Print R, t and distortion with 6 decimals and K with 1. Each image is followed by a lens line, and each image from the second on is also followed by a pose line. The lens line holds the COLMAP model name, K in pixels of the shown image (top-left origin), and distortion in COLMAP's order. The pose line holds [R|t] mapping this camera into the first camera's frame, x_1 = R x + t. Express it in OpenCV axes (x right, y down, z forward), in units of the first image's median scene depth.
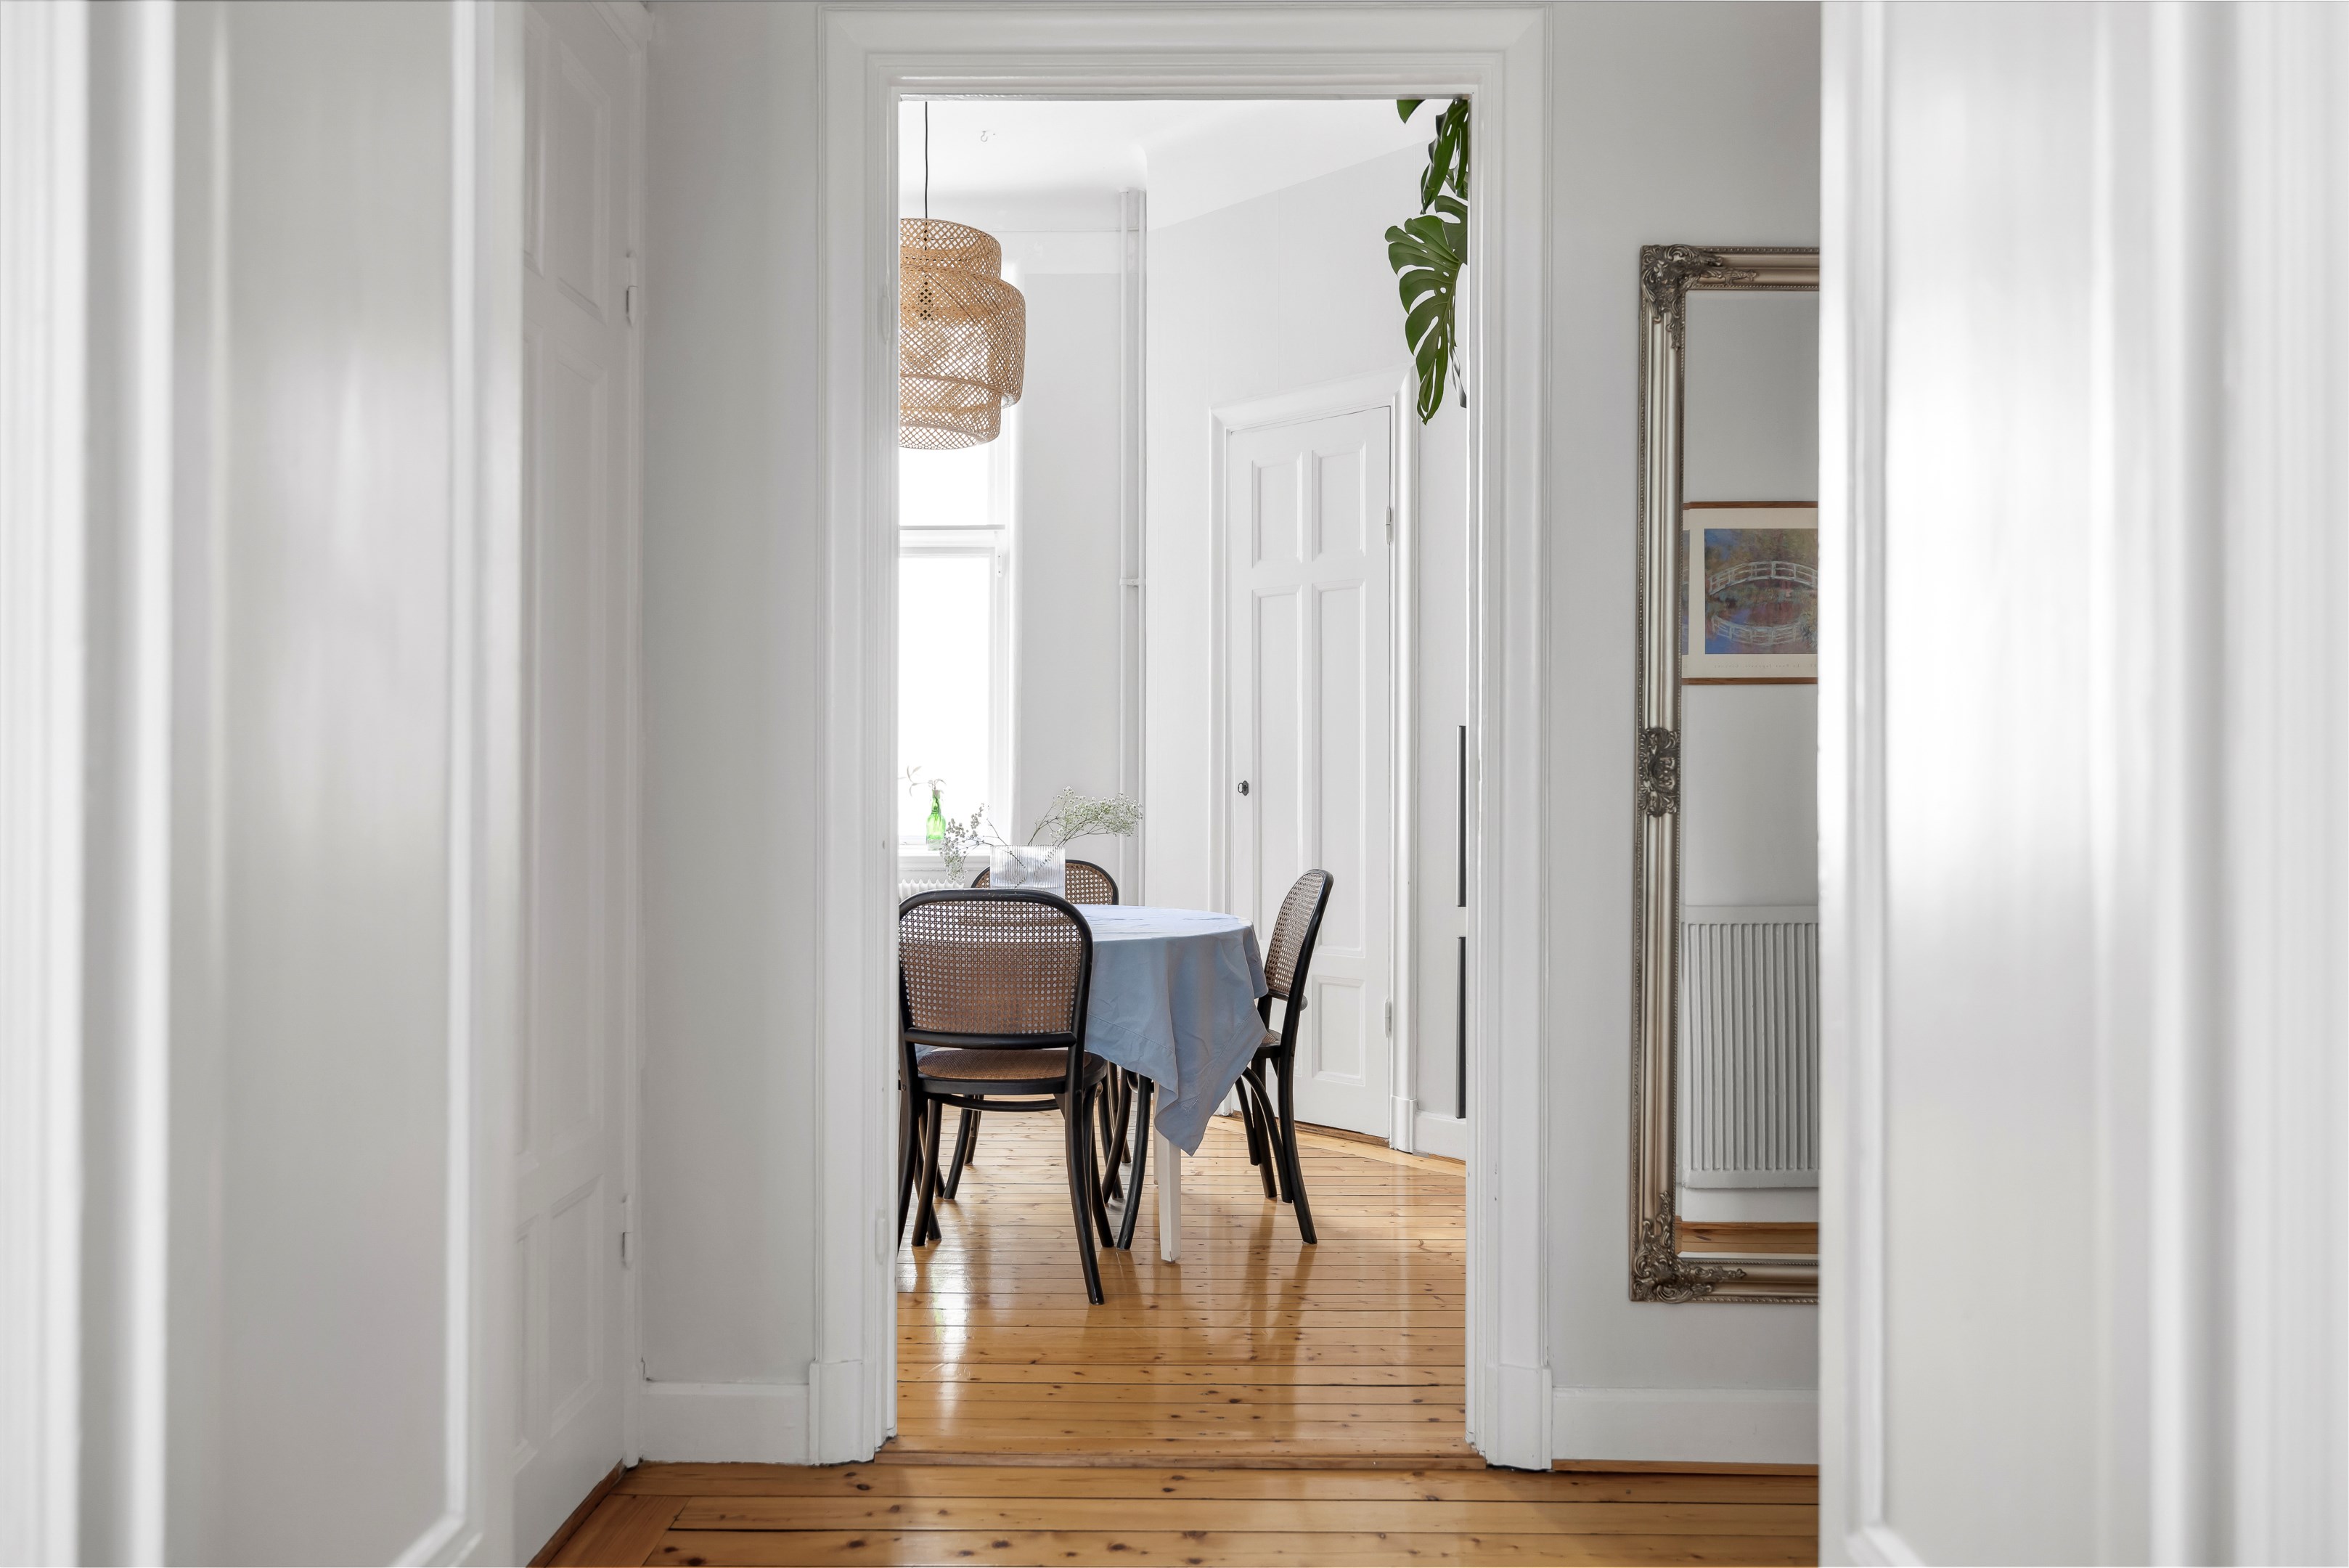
lens RADIAL K [[1761.6, 0, 1180.3], [0, 1761.6, 761.8], [0, 0, 1]] dist [0.001047, 0.000066]
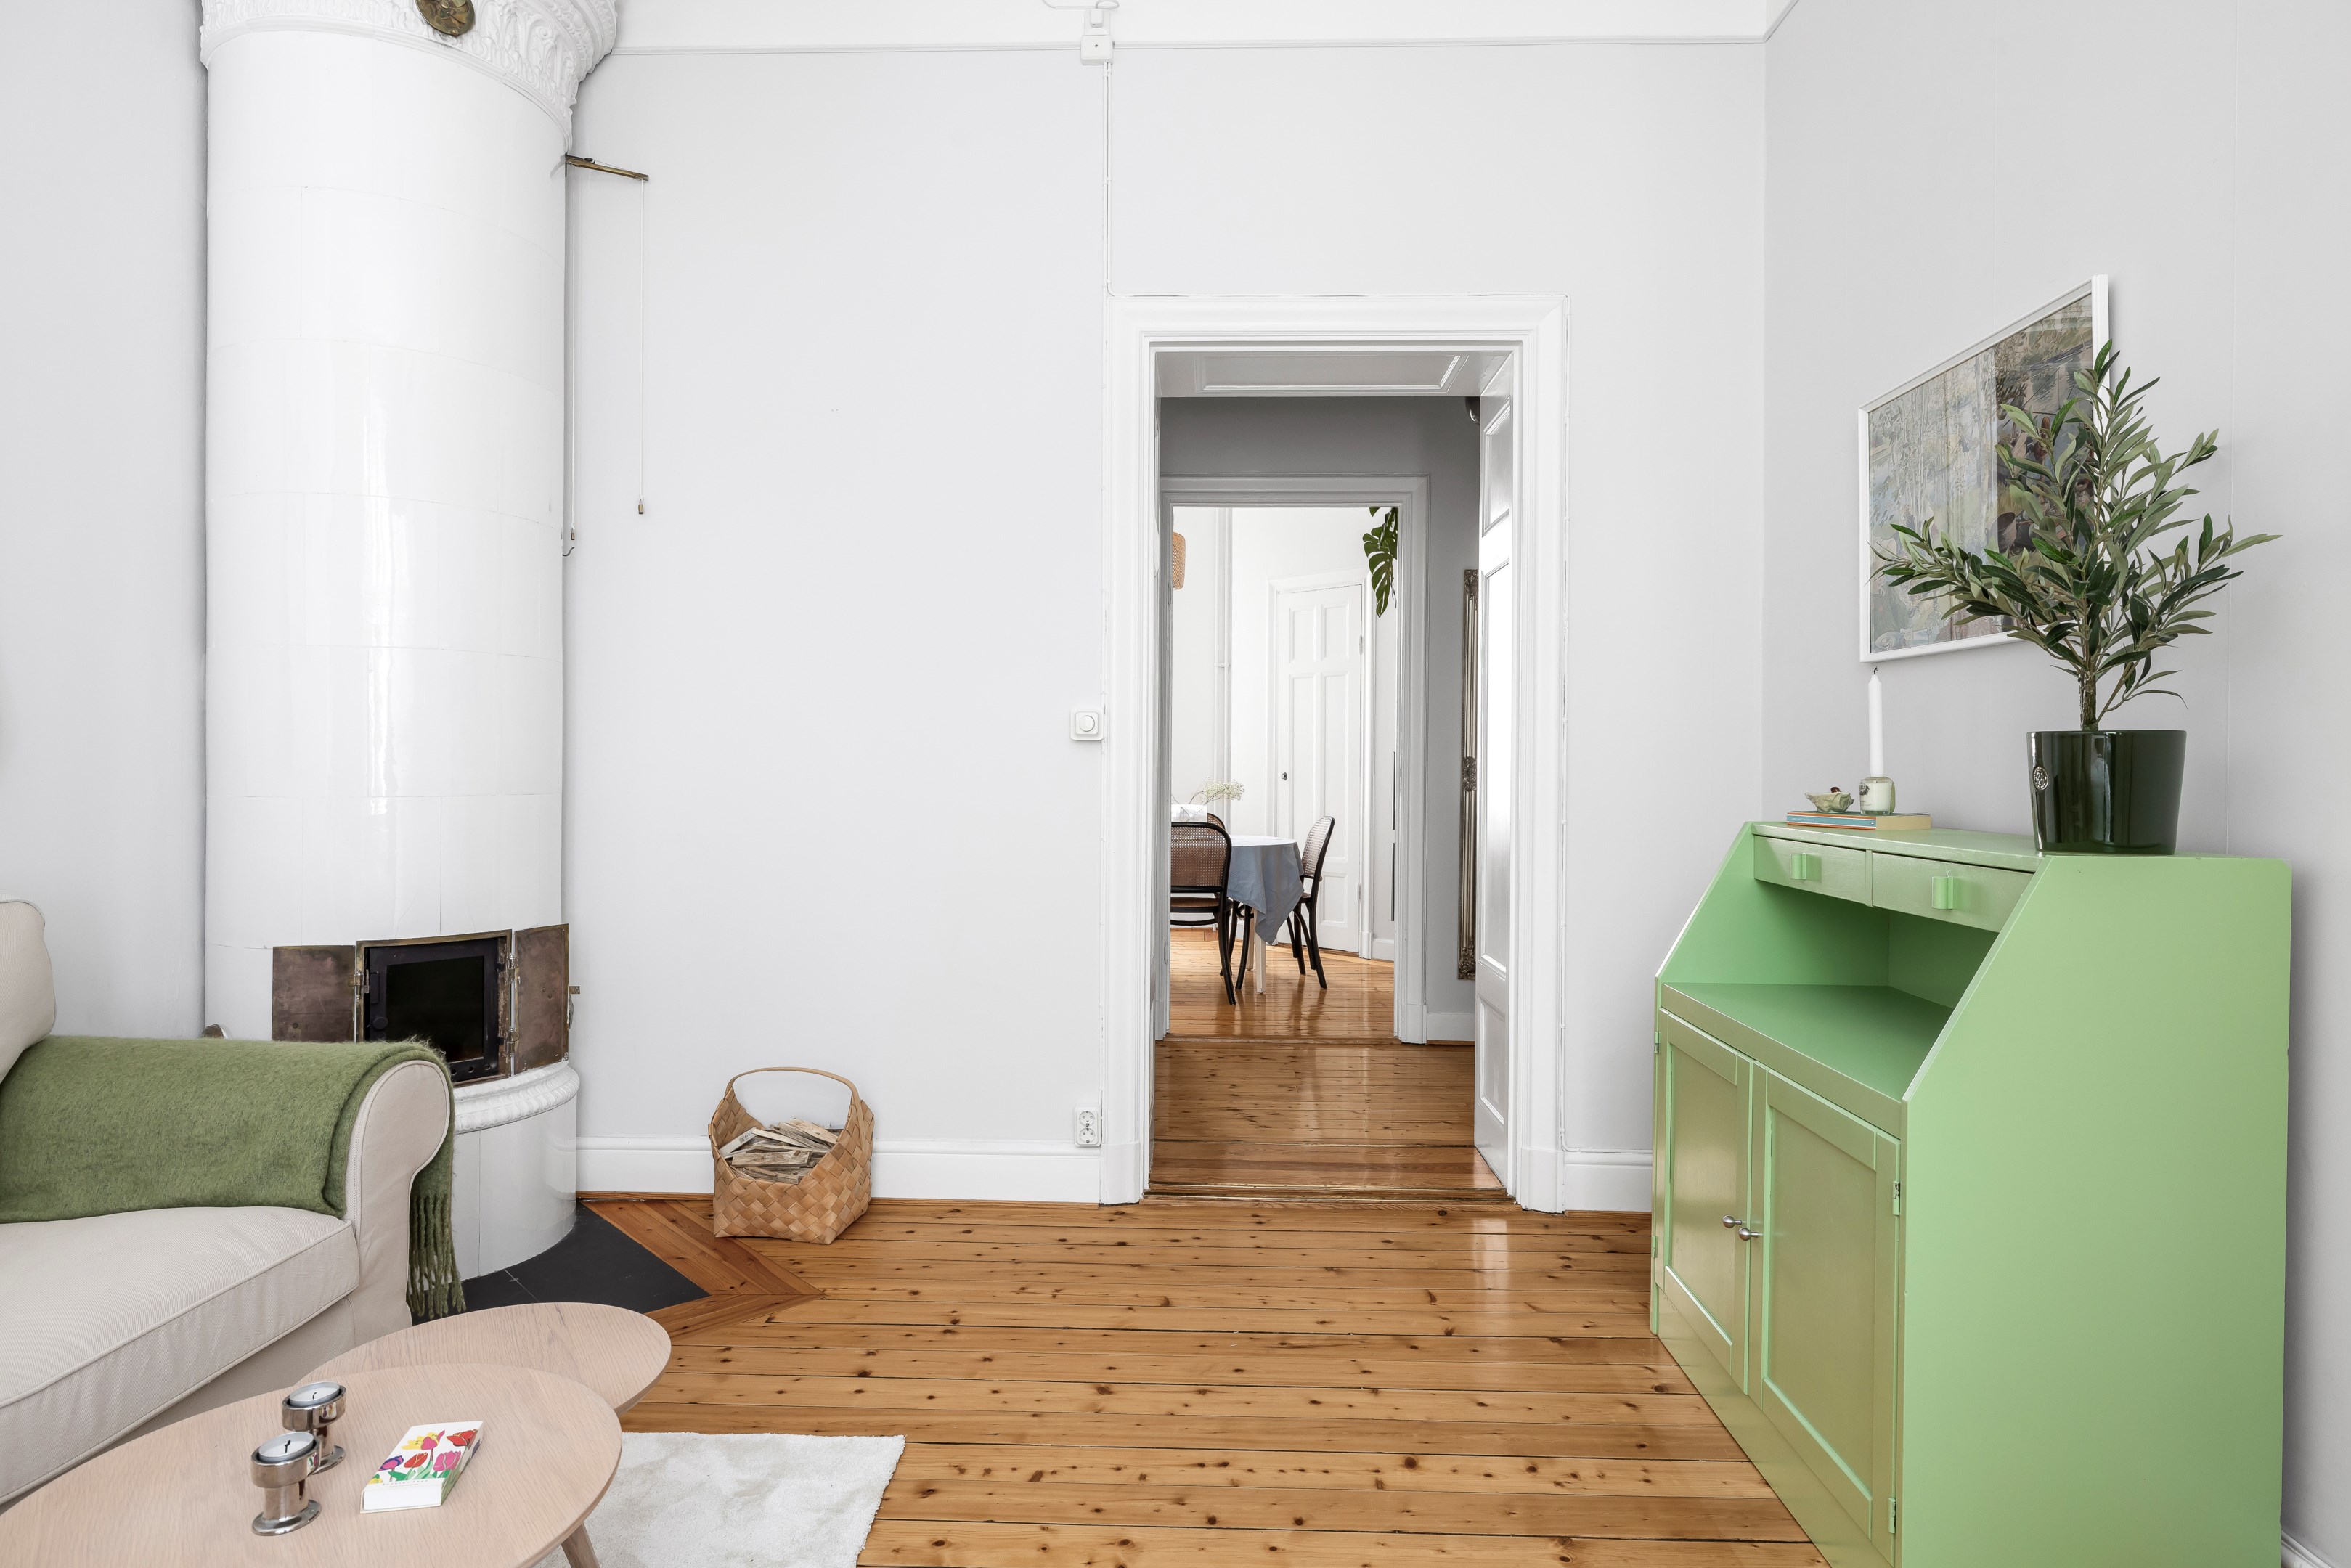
lens RADIAL K [[1317.7, 0, 1176.0], [0, 1317.7, 777.1], [0, 0, 1]] dist [0.001149, -0.001215]
pose [[0.999907, 0.003633, -0.013132, -0.086125], [-0.003375, 0.999802, 0.019605, -0.016708], [0.013201, -0.019559, 0.999722, -0.604597]]
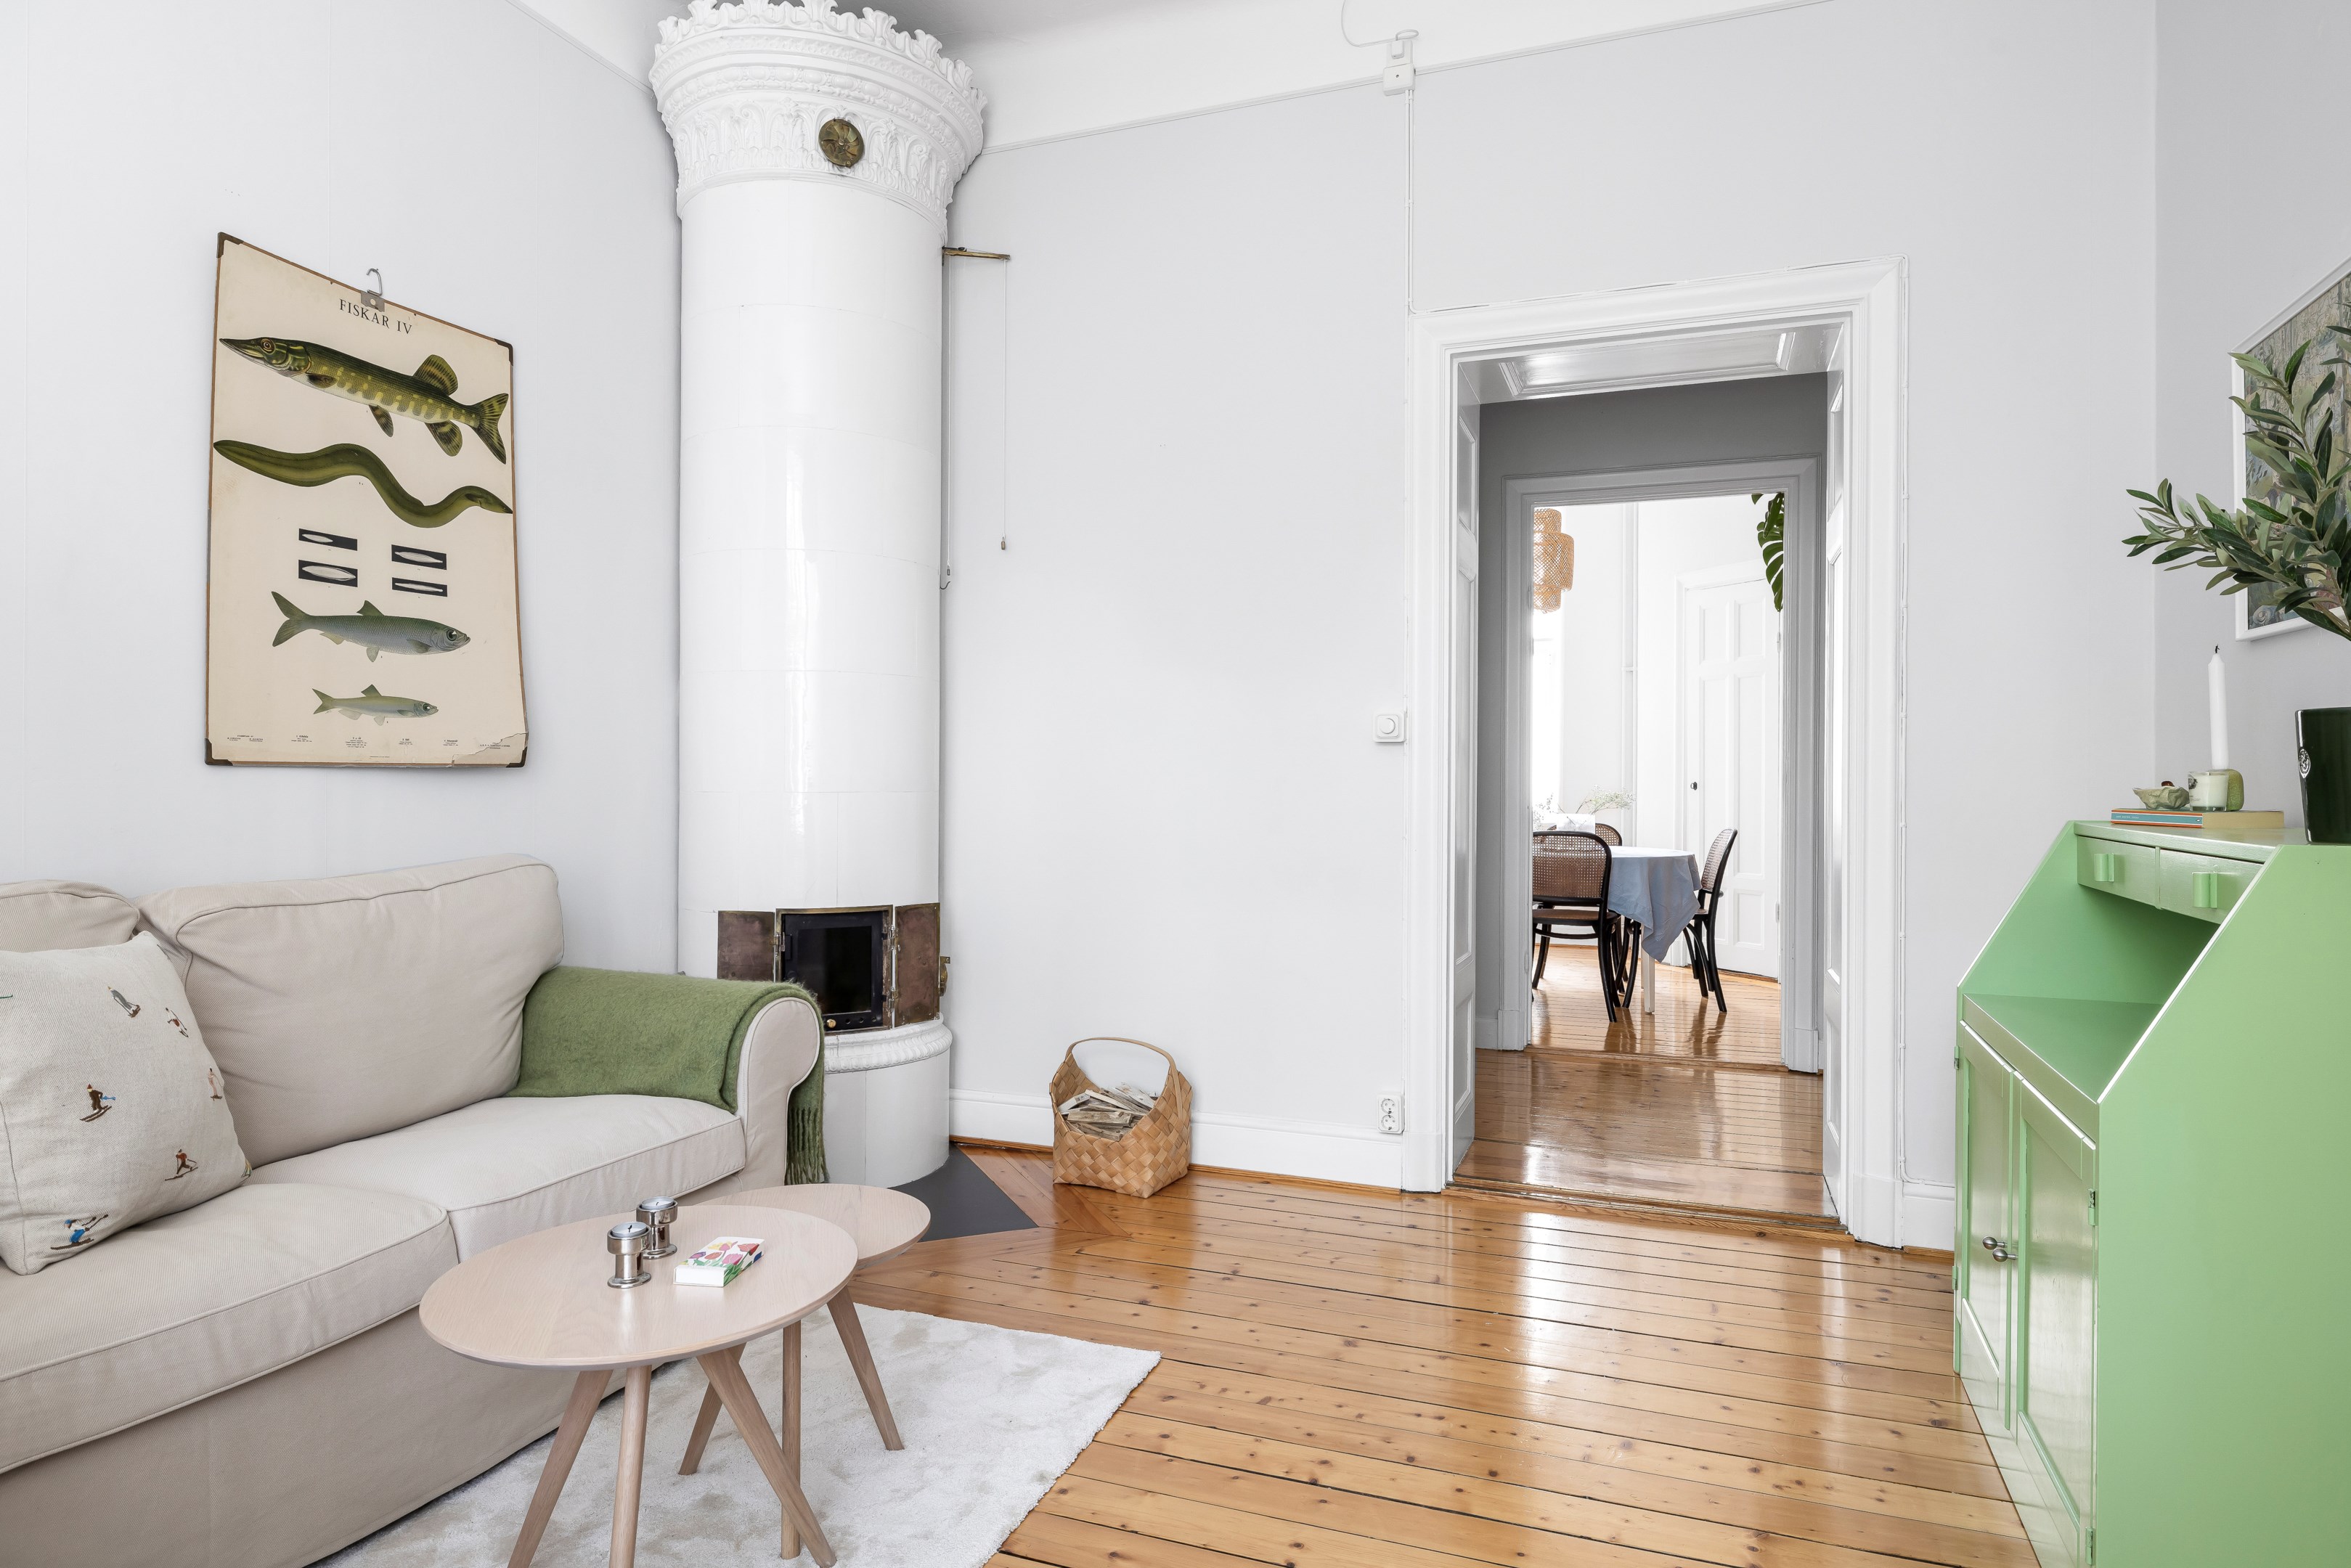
lens RADIAL K [[1353.2, 0, 1175.5], [0, 1353.2, 784.0], [0, 0, 1]] dist [0.001236, -0.000517]
pose [[0.940483, 0.002895, -0.339828, 0.009798], [0.001597, 0.999915, 0.012938, -0.008307], [0.339836, -0.012711, 0.940399, -0.653773]]
